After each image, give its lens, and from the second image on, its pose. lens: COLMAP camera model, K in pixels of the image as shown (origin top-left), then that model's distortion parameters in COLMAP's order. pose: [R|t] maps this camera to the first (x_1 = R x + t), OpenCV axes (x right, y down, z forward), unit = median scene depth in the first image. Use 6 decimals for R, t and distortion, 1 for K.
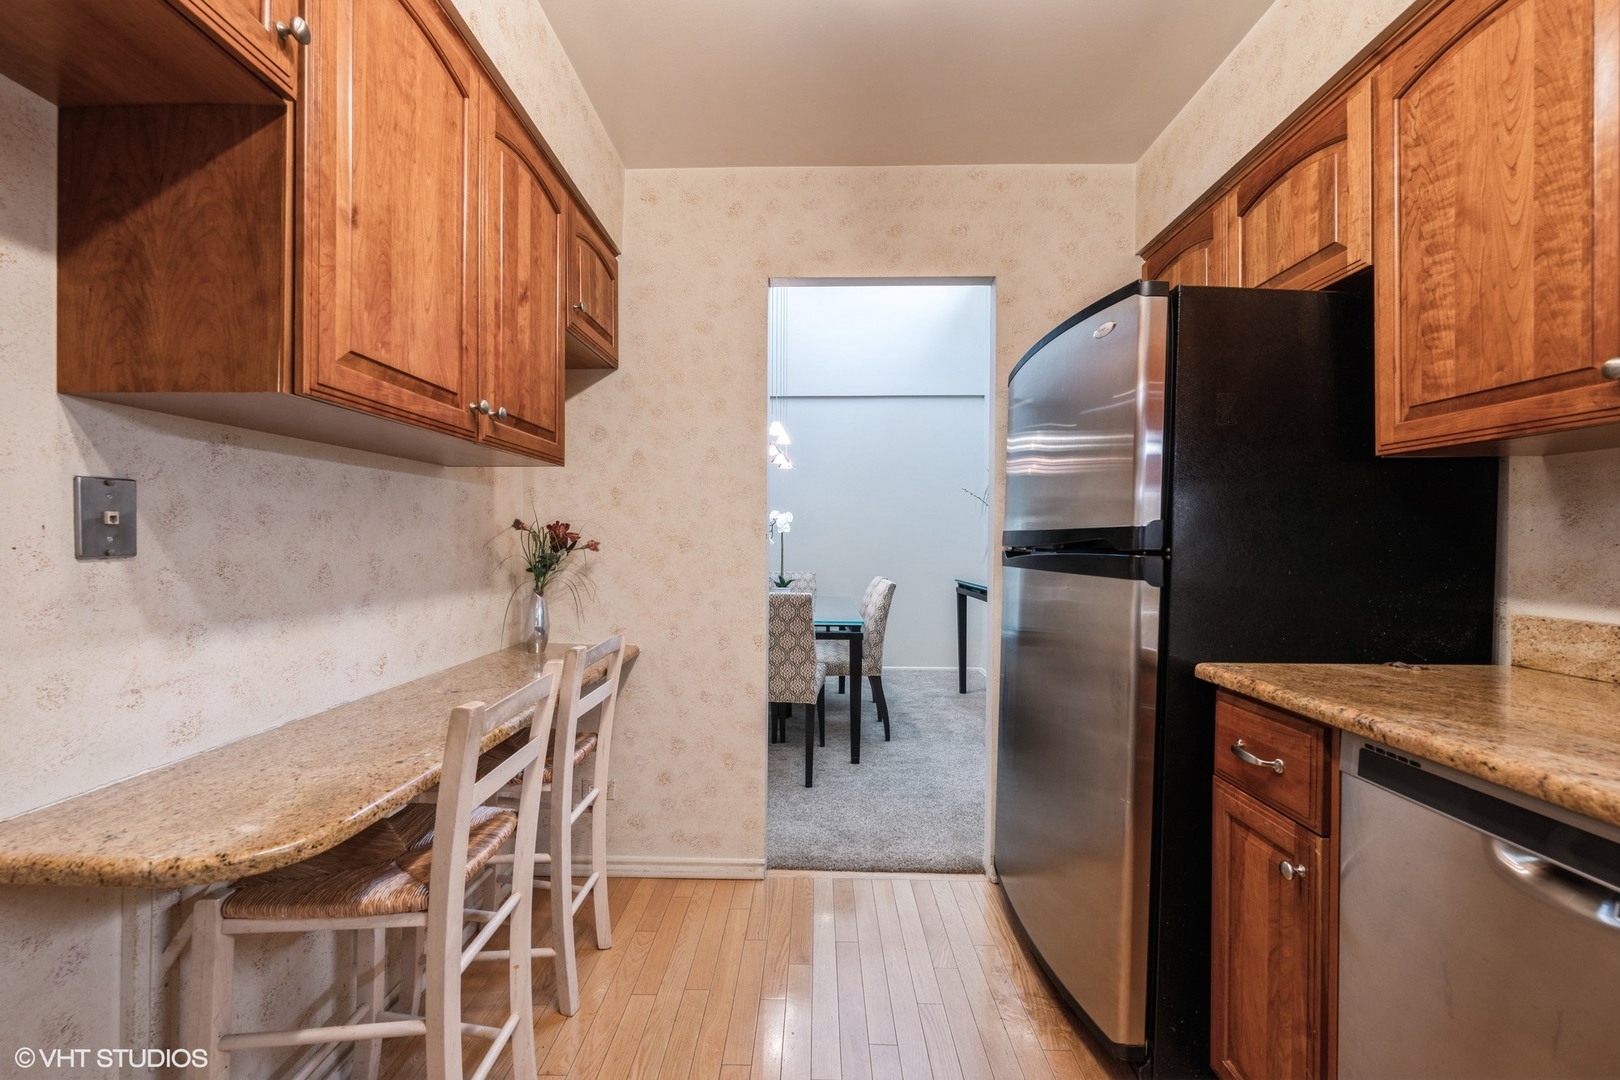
lens RADIAL K [[701.1, 0, 809.0], [0, 701.1, 540.2], [0, 0, 1]] dist [0.001193, 0.000014]
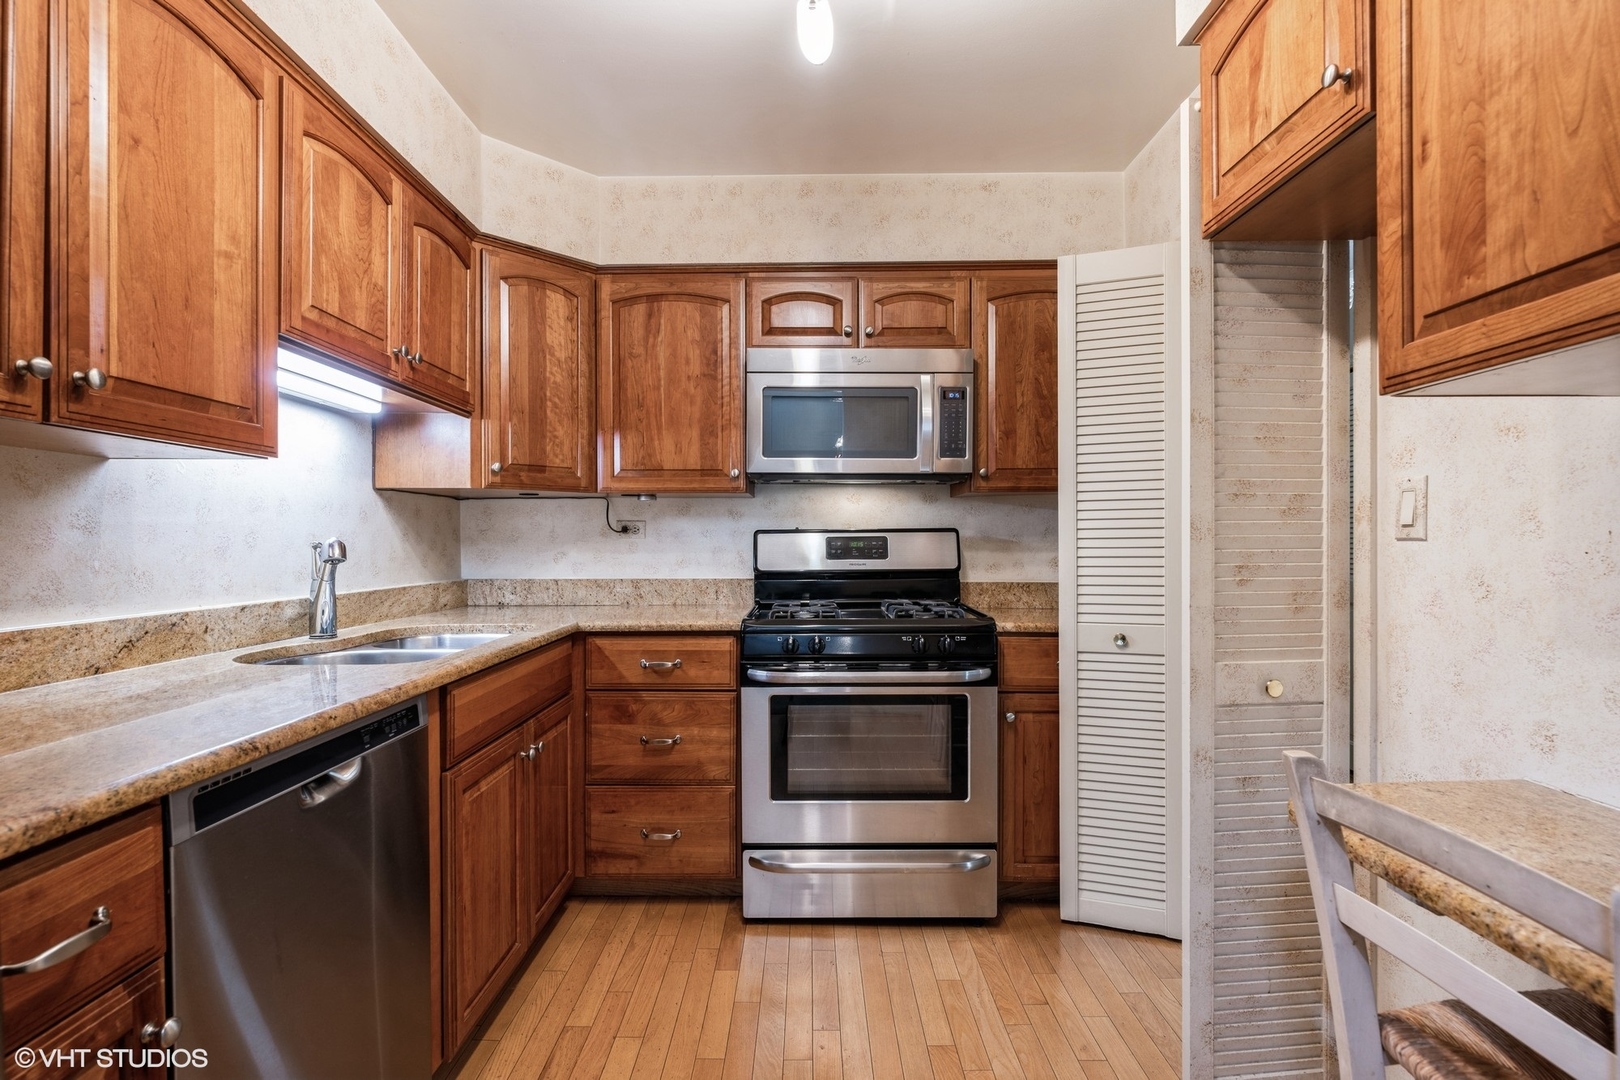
lens RADIAL K [[797.2, 0, 808.3], [0, 797.2, 544.9], [0, 0, 1]] dist [-0.001820, -0.000074]
pose [[-0.999977, -0.001554, -0.006644, 0.079232], [-0.001570, 0.999996, 0.002445, -0.001913], [0.006641, 0.002455, -0.999975, 1.974830]]
